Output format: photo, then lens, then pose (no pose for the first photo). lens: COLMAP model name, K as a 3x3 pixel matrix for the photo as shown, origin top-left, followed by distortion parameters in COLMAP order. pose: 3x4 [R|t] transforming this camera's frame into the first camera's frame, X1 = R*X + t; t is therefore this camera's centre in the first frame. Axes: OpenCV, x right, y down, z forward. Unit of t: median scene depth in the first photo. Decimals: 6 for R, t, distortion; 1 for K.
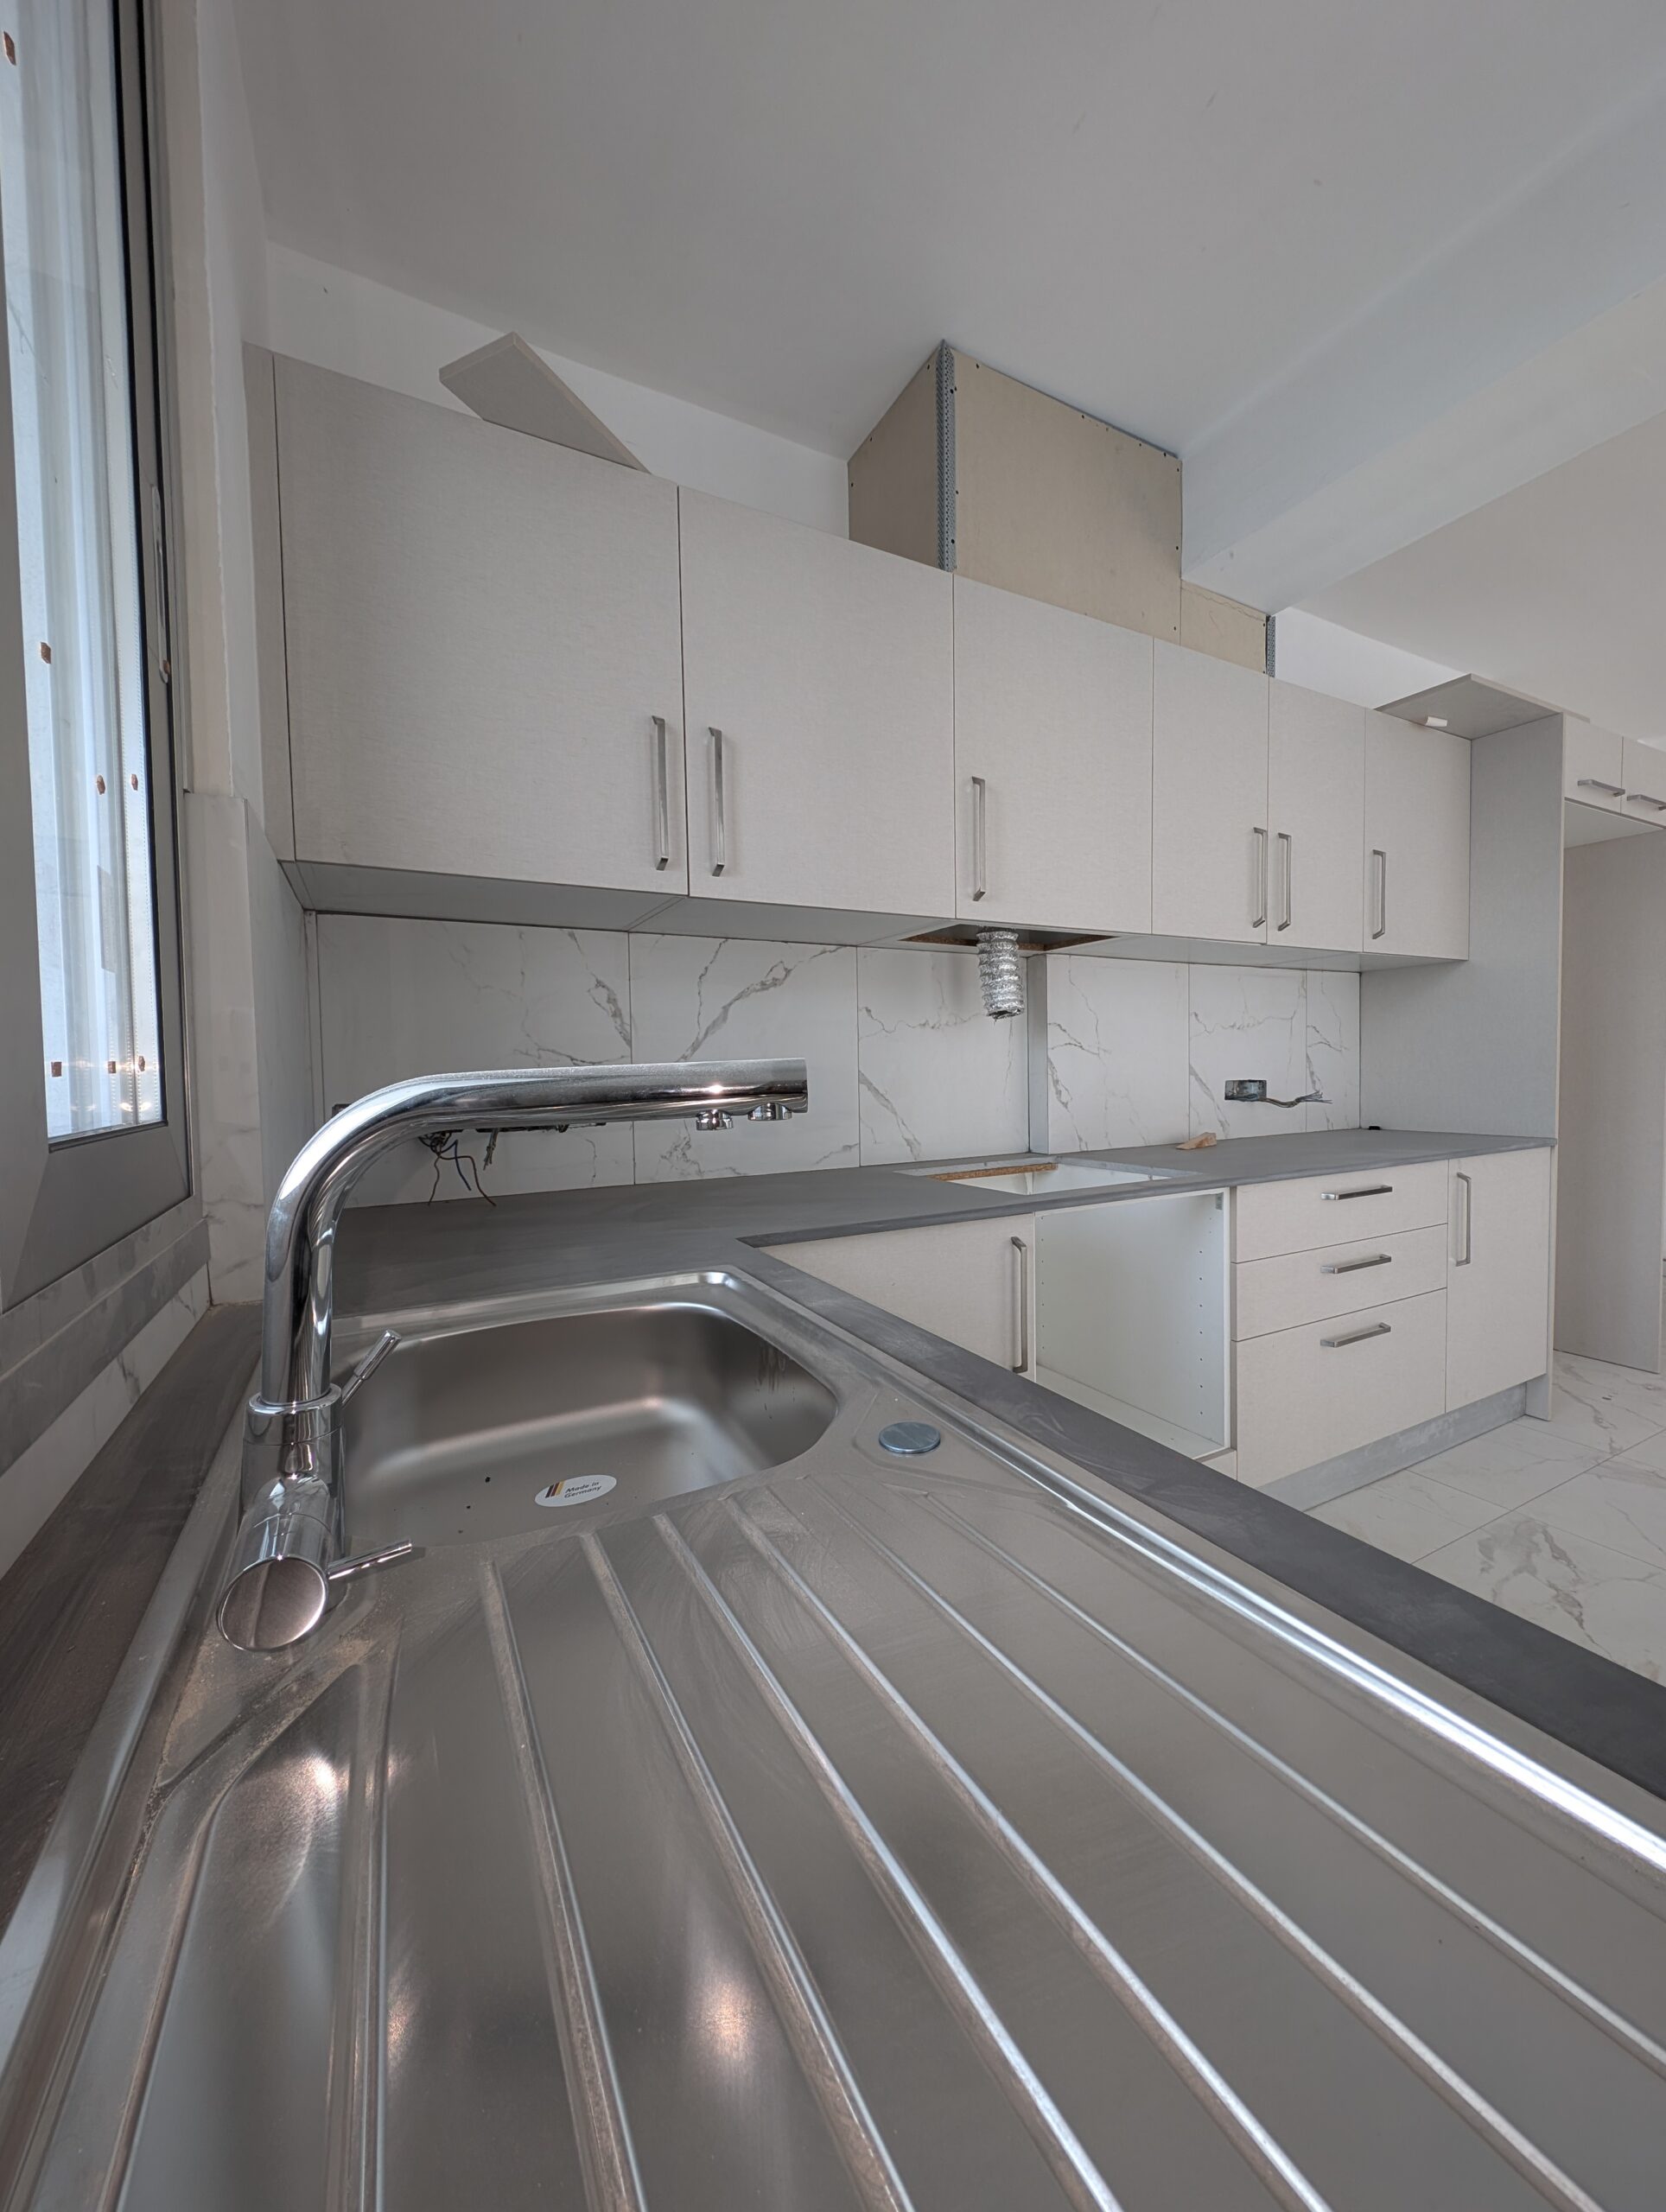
lens RADIAL K [[822.8, 0, 829.2], [0, 822.8, 1098.7], [0, 0, 1]] dist [0.006268, -0.006265]
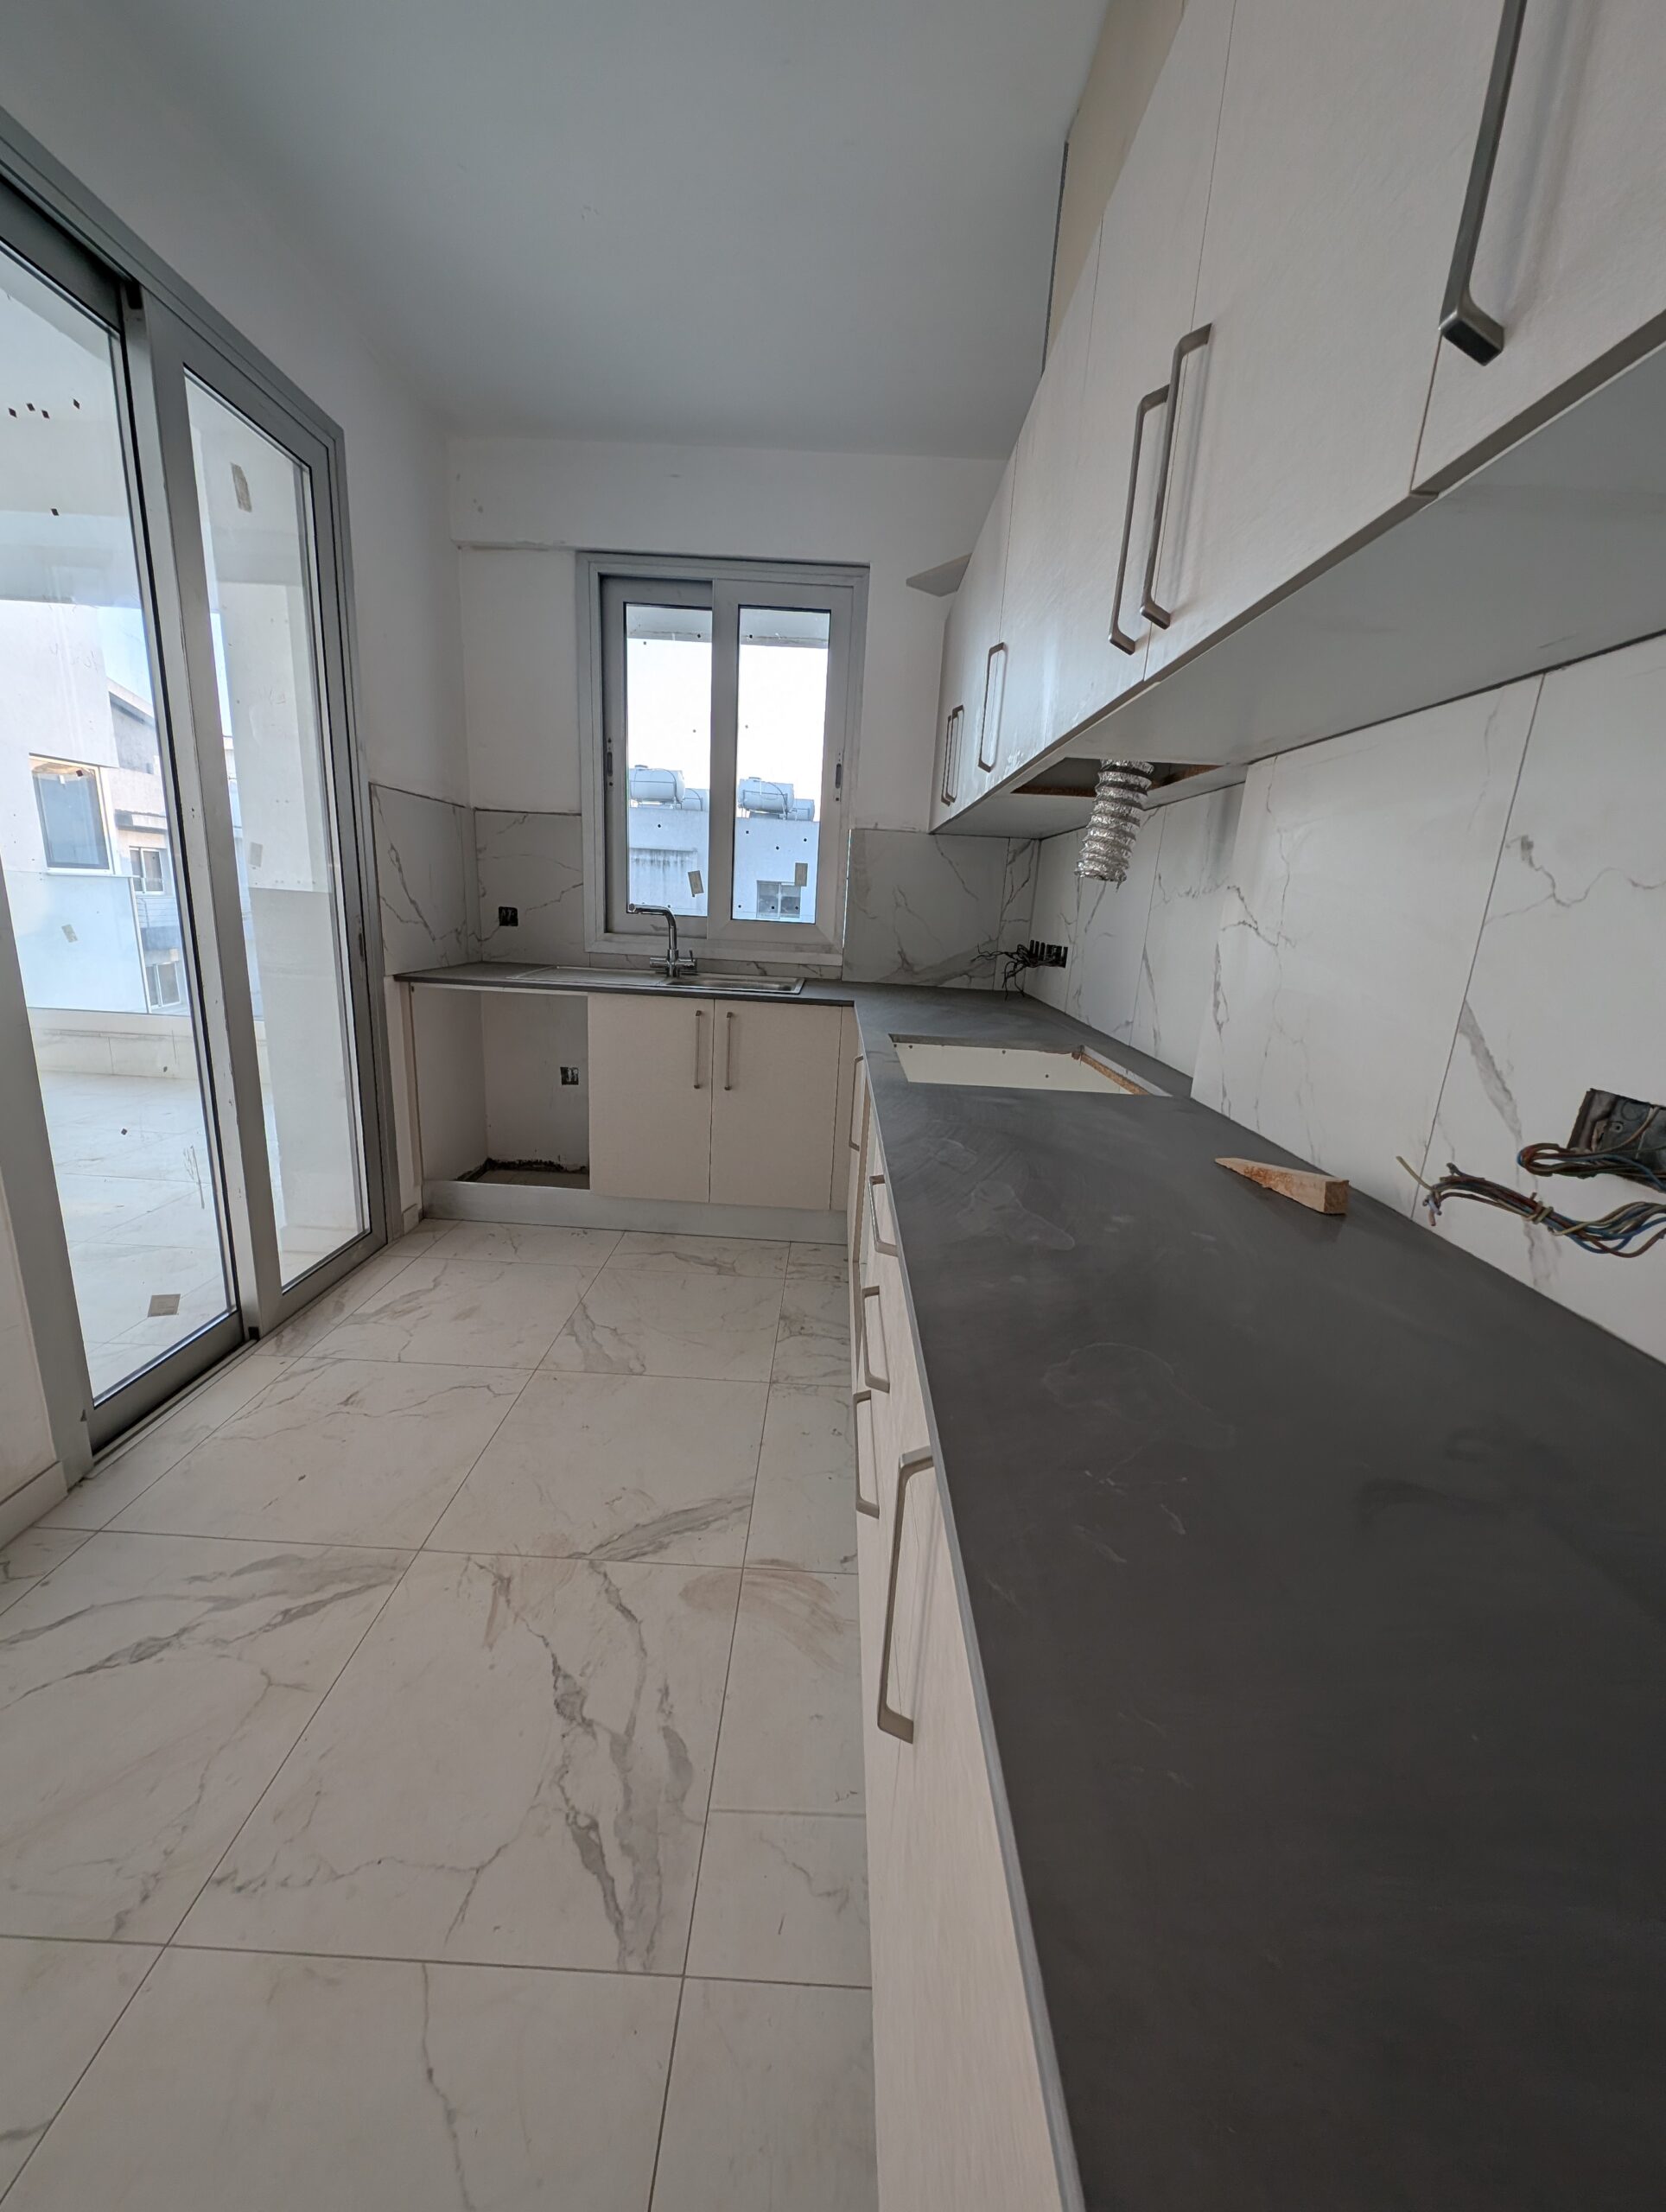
lens RADIAL K [[826.0, 0, 825.3], [0, 826.0, 1100.5], [0, 0, 1]] dist [0.010458, -0.006023]
pose [[-0.481734, 0.200812, -0.852999, 1.007218], [-0.079559, 0.959348, 0.270780, -0.086116], [0.872698, 0.198308, -0.446174, 1.092379]]
